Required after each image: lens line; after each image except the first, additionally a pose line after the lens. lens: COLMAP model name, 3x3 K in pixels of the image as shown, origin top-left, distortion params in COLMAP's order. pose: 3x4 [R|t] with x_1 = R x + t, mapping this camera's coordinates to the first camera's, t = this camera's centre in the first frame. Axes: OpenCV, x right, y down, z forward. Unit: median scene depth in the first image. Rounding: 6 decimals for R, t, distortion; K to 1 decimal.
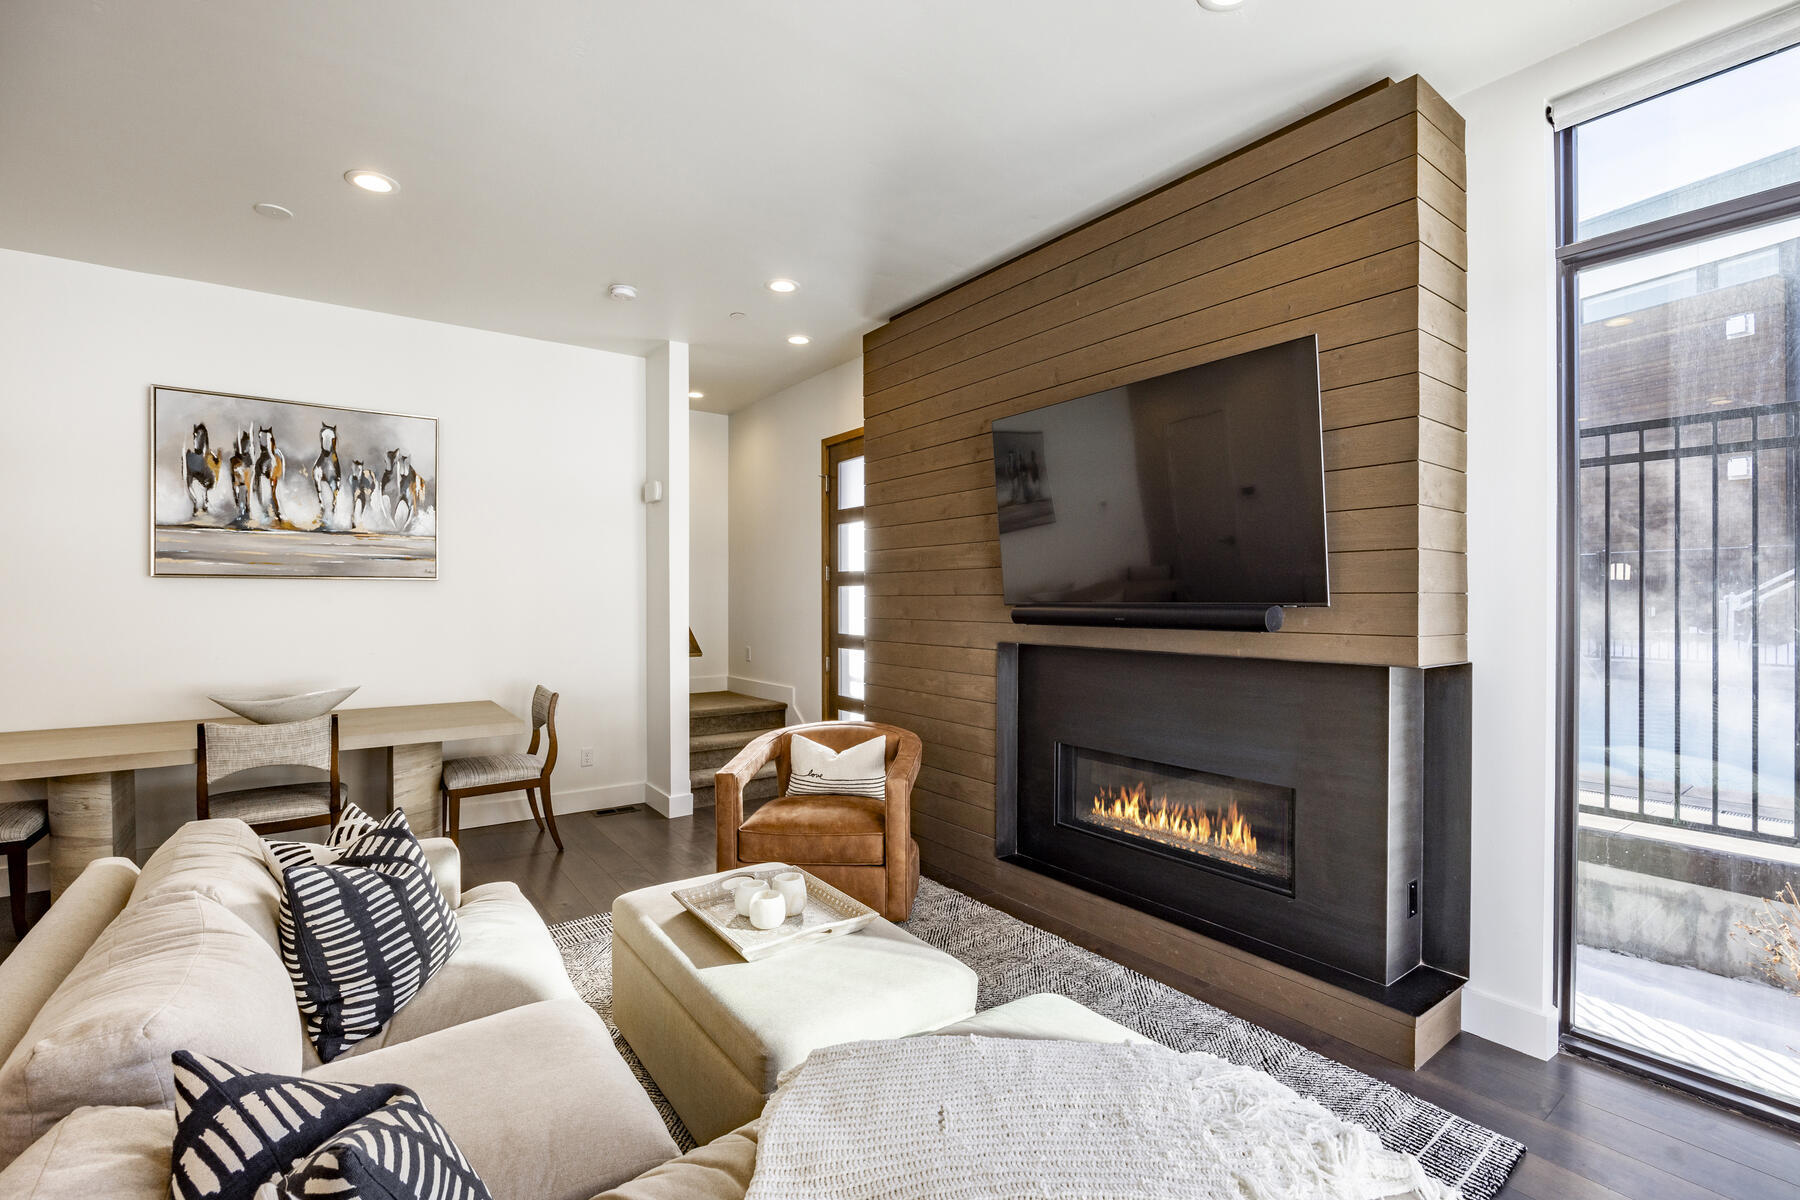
lens RADIAL K [[794.6, 0, 897.6], [0, 794.6, 603.3], [0, 0, 1]] dist [-0.016507, 0.001668]
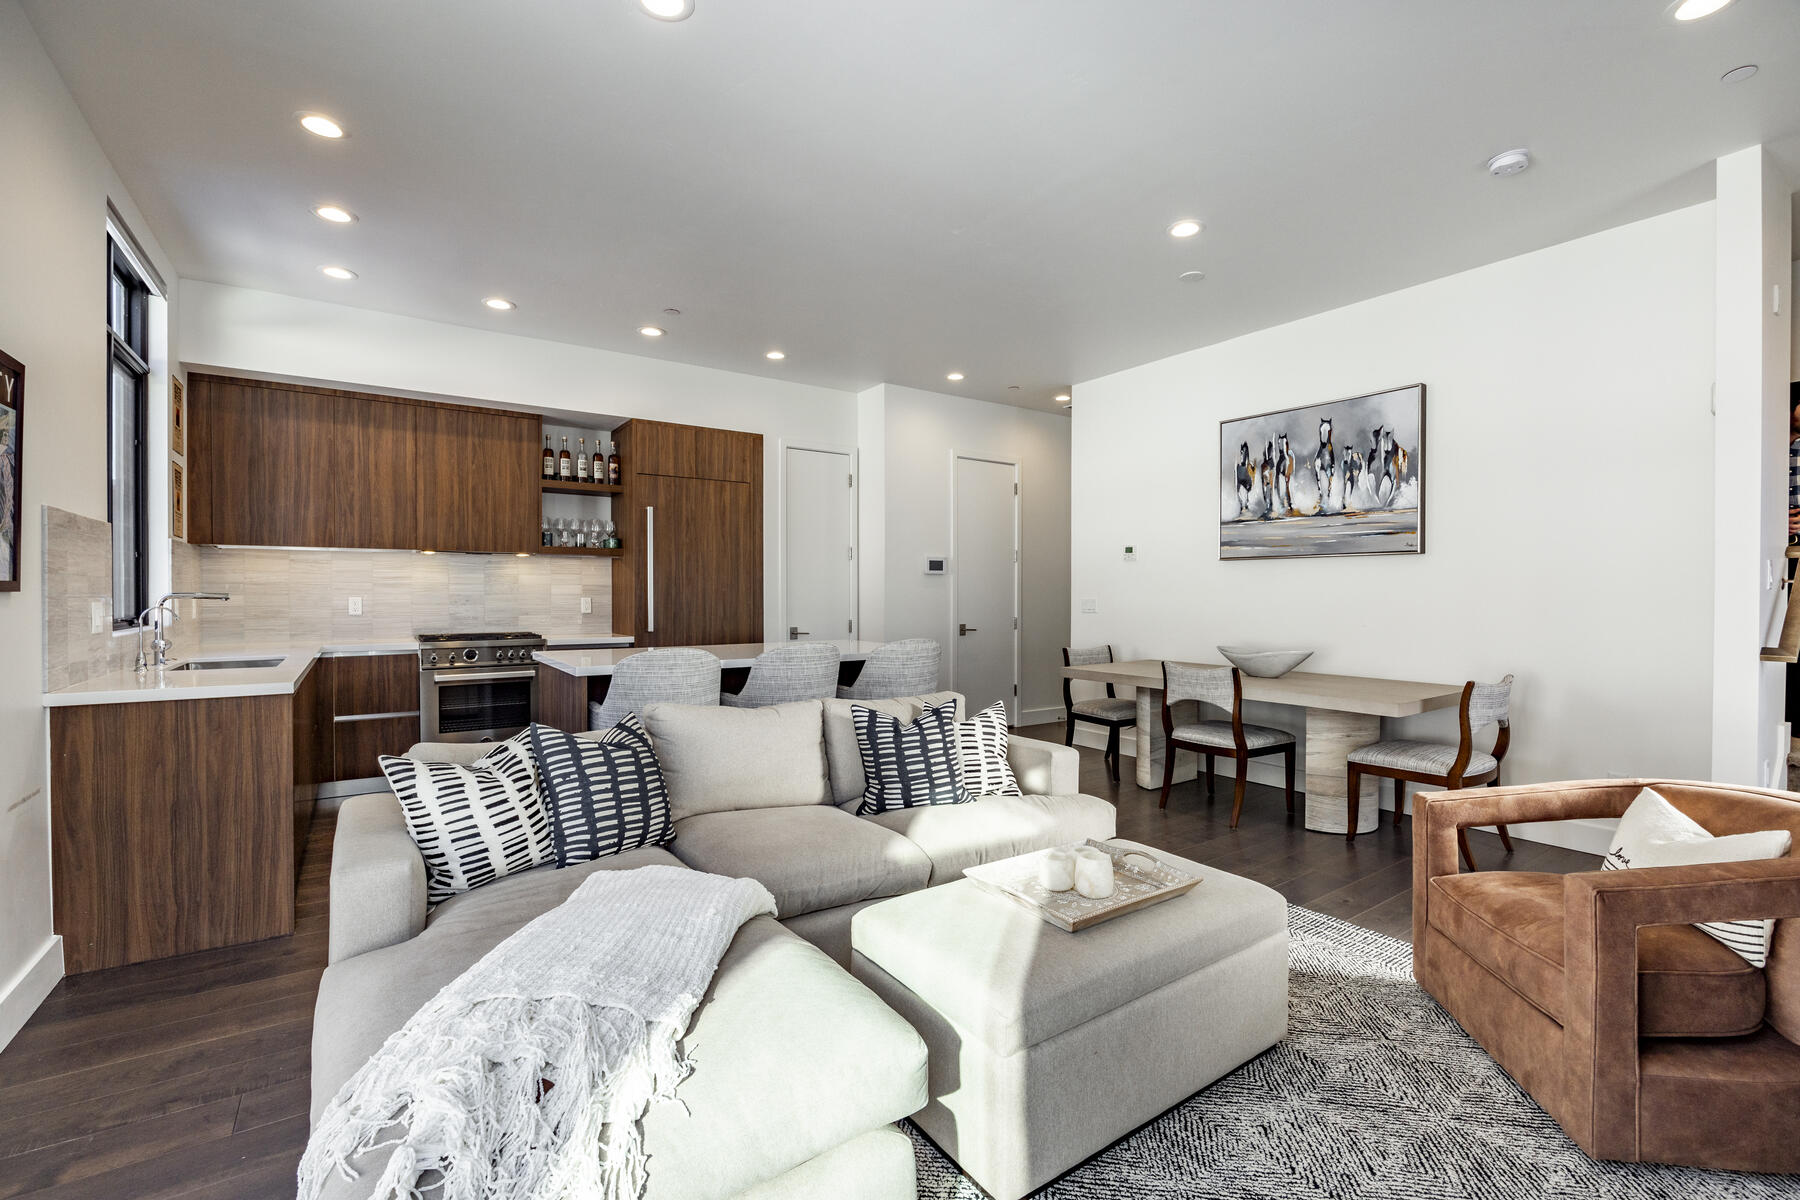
lens RADIAL K [[796.1, 0, 893.1], [0, 796.1, 599.6], [0, 0, 1]] dist [-0.009354, 0.000758]
pose [[-0.021124, 0.009481, -0.999732, 0.423601], [-0.006493, 0.999933, 0.009620, 0.023459], [0.999756, 0.006695, -0.021061, 0.408290]]
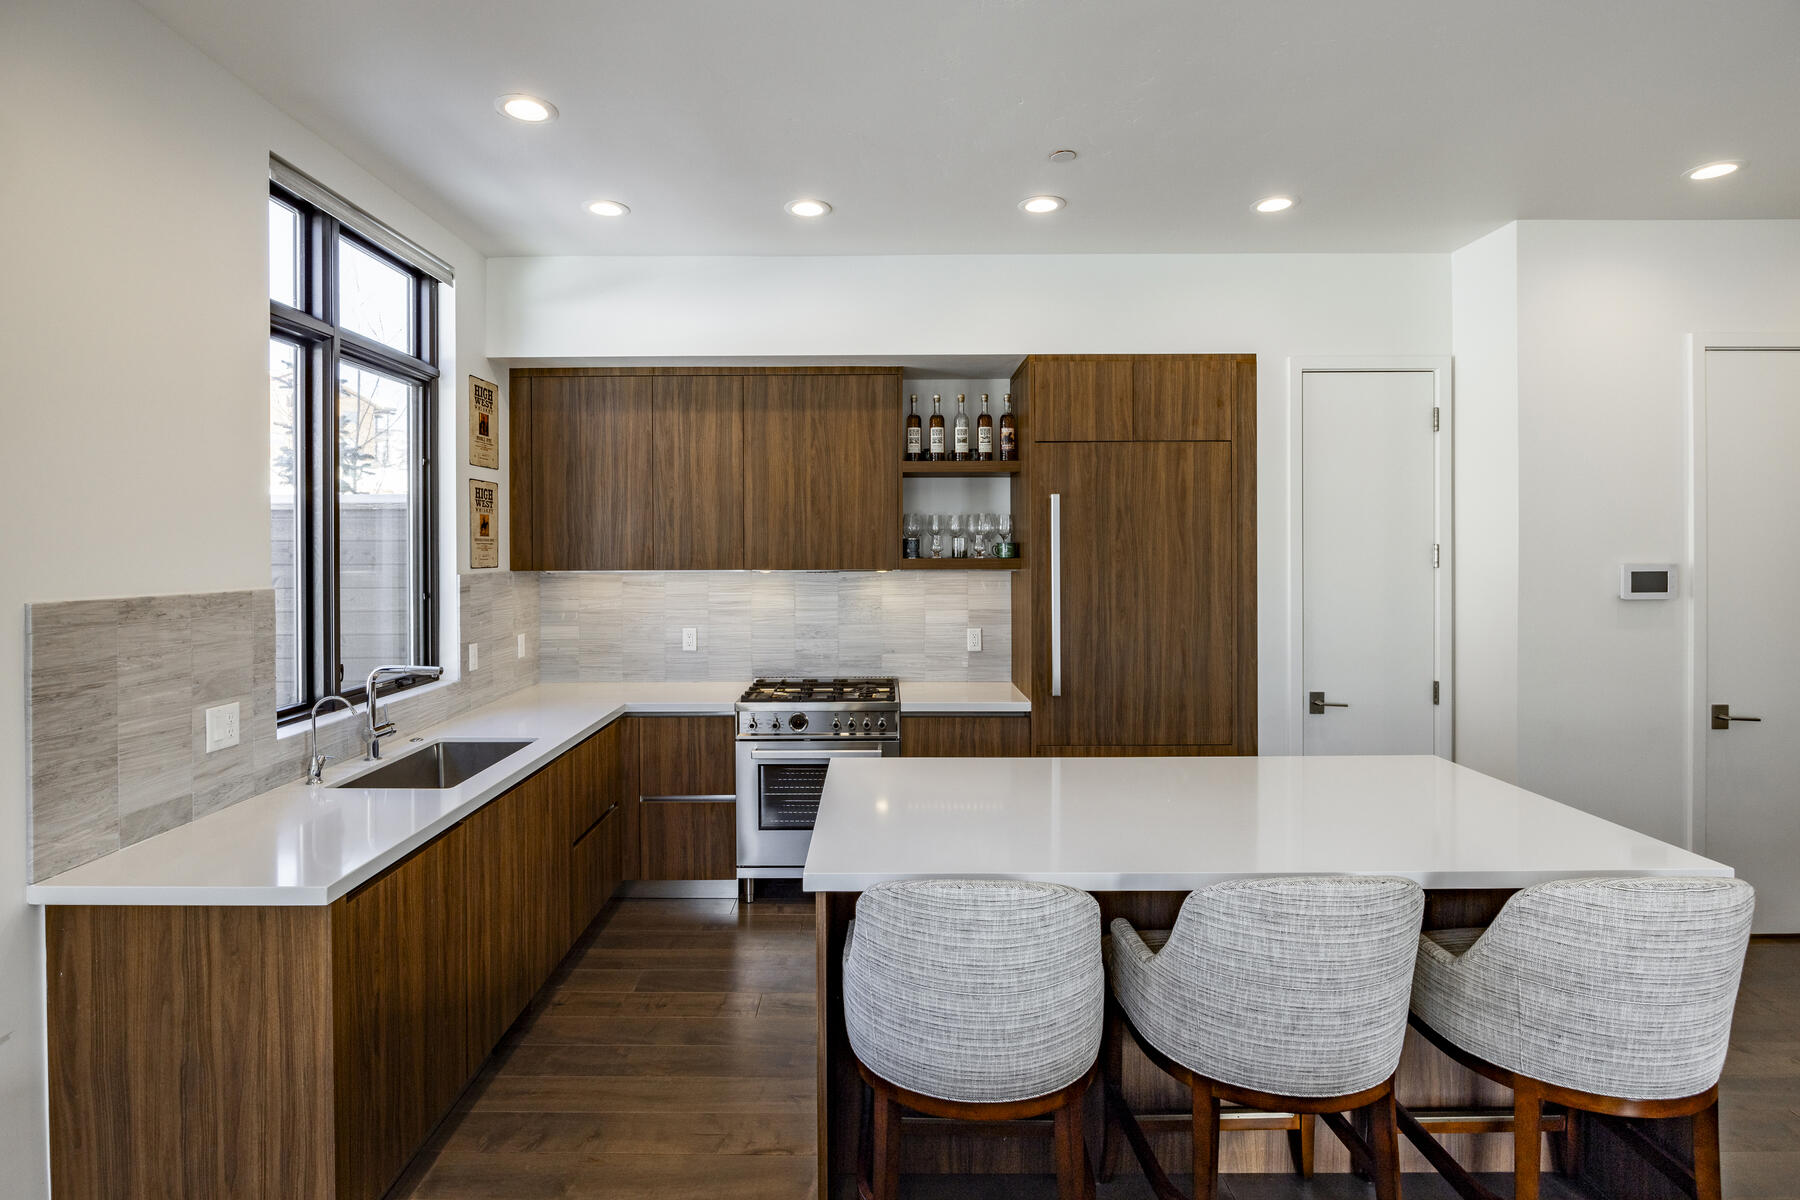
lens RADIAL K [[888.9, 0, 859.6], [0, 888.9, 547.0], [0, 0, 1]] dist [-0.009474, 0.001117]
pose [[-0.597681, 0.005030, -0.801718, -0.047736], [0.000029, 0.999980, 0.006252, -0.068813], [0.801734, 0.003714, -0.597670, 0.359341]]
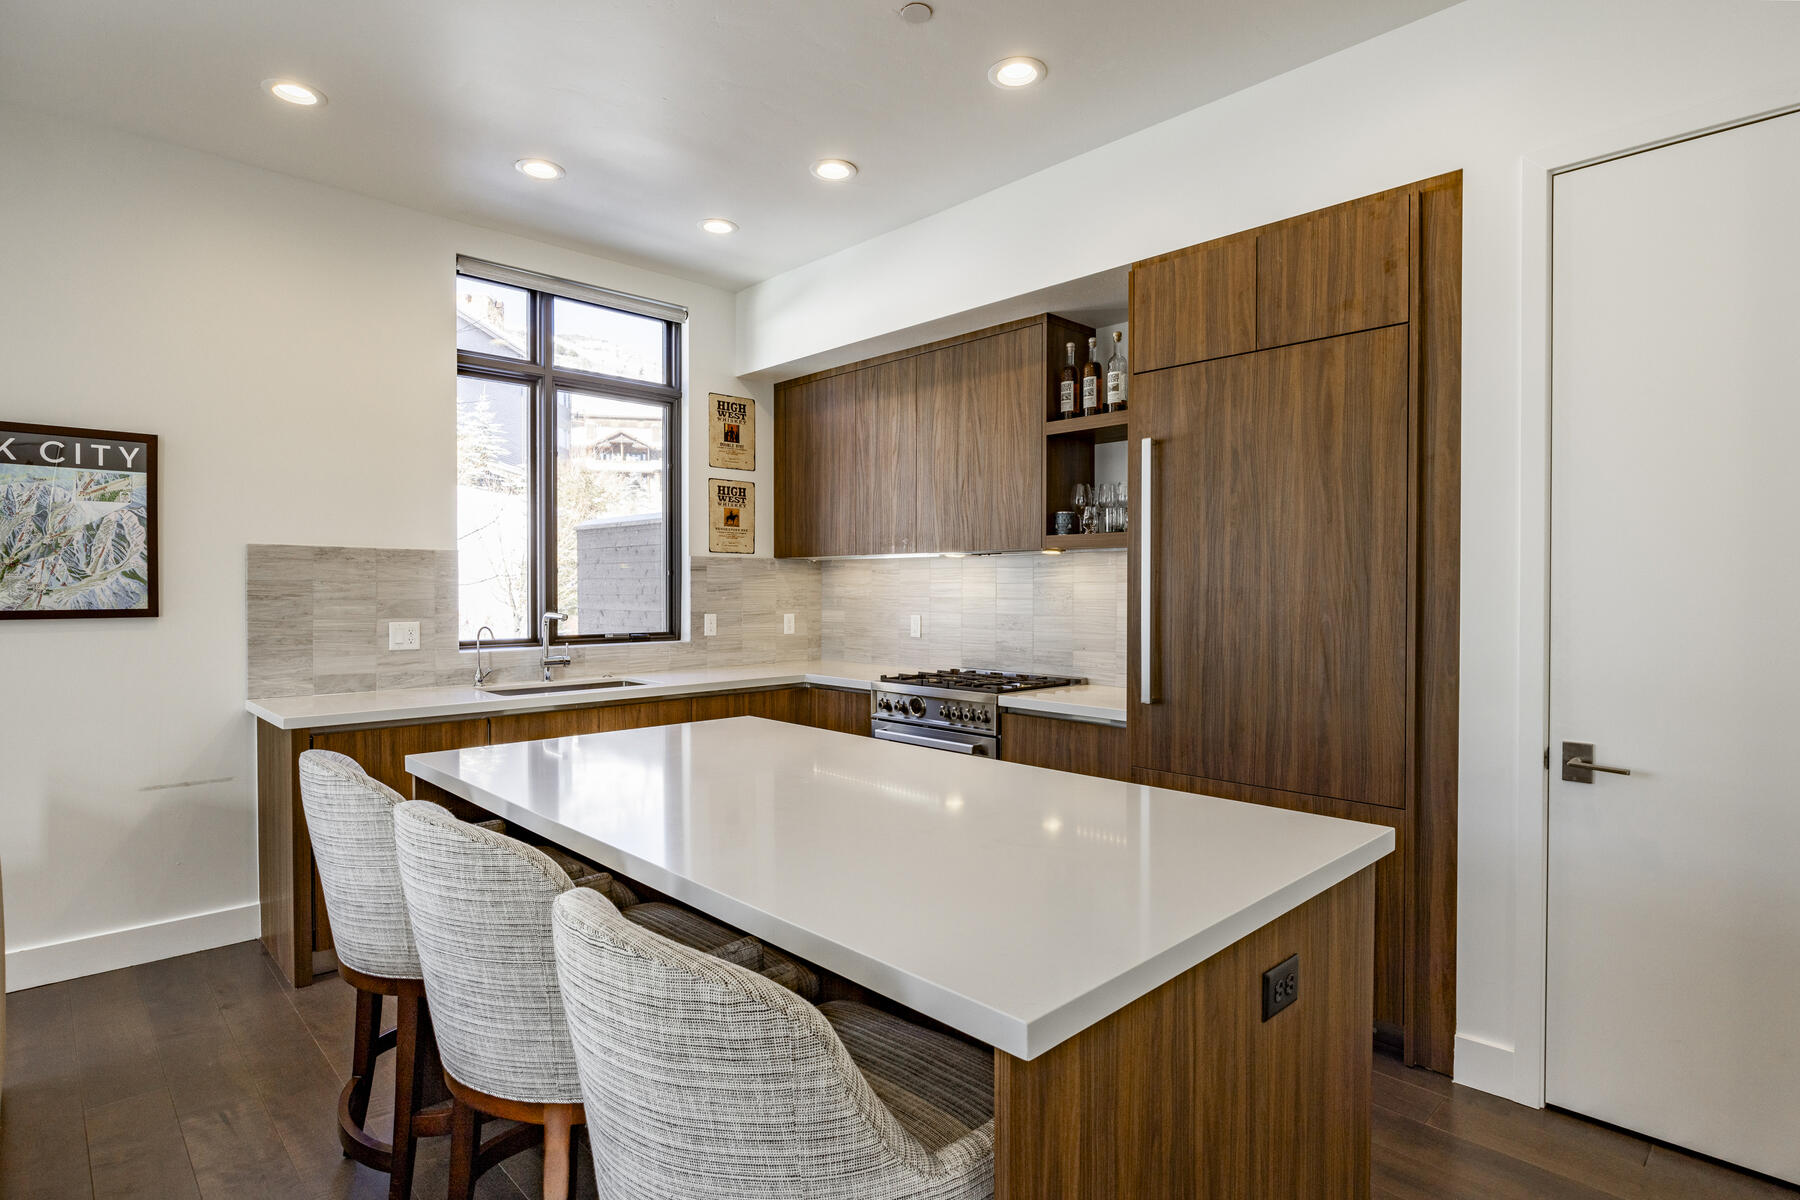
lens RADIAL K [[925.3, 0, 916.0], [0, 925.3, 587.1], [0, 0, 1]] dist [-0.014589, -0.000596]
pose [[-0.989847, -0.000010, -0.142140, -0.630968], [-0.000717, 0.999988, 0.004917, -0.003167], [0.142138, 0.004969, -0.989834, 0.669871]]
